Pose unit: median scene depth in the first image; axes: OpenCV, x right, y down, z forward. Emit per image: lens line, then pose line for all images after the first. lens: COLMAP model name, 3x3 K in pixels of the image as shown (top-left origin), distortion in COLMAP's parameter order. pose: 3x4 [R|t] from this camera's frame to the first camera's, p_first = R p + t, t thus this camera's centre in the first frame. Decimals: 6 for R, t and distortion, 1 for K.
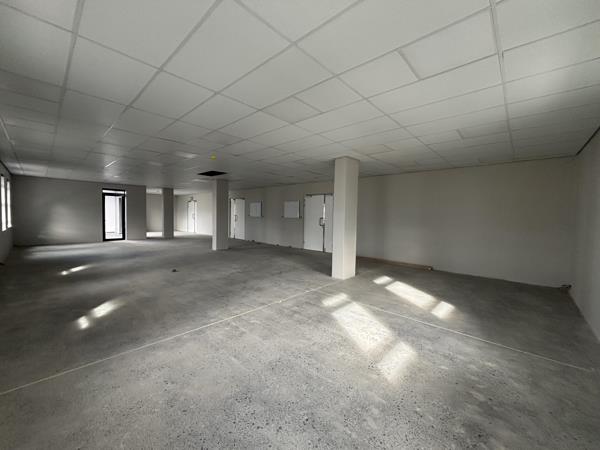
lens RADIAL K [[240.6, 0, 298.4], [0, 240.6, 226.0], [0, 0, 1]] dist [-0.020806, -0.000030]
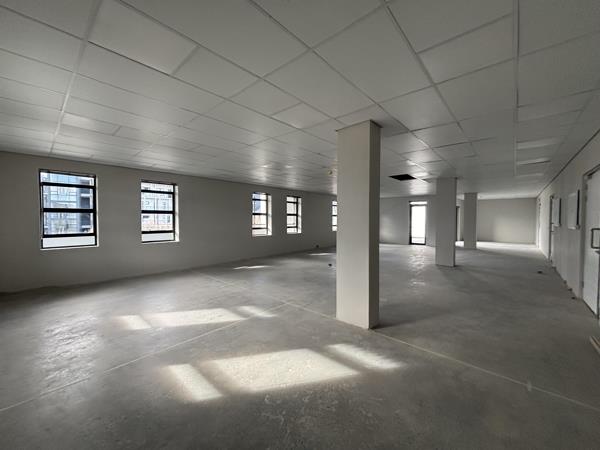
lens RADIAL K [[240.6, 0, 298.2], [0, 240.6, 224.9], [0, 0, 1]] dist [-0.020806, -0.000030]
pose [[0.014089, 0.003824, -0.999893, 0.981820], [-0.045226, 0.998972, 0.003183, -0.034761], [0.998877, 0.045176, 0.014247, 1.024024]]
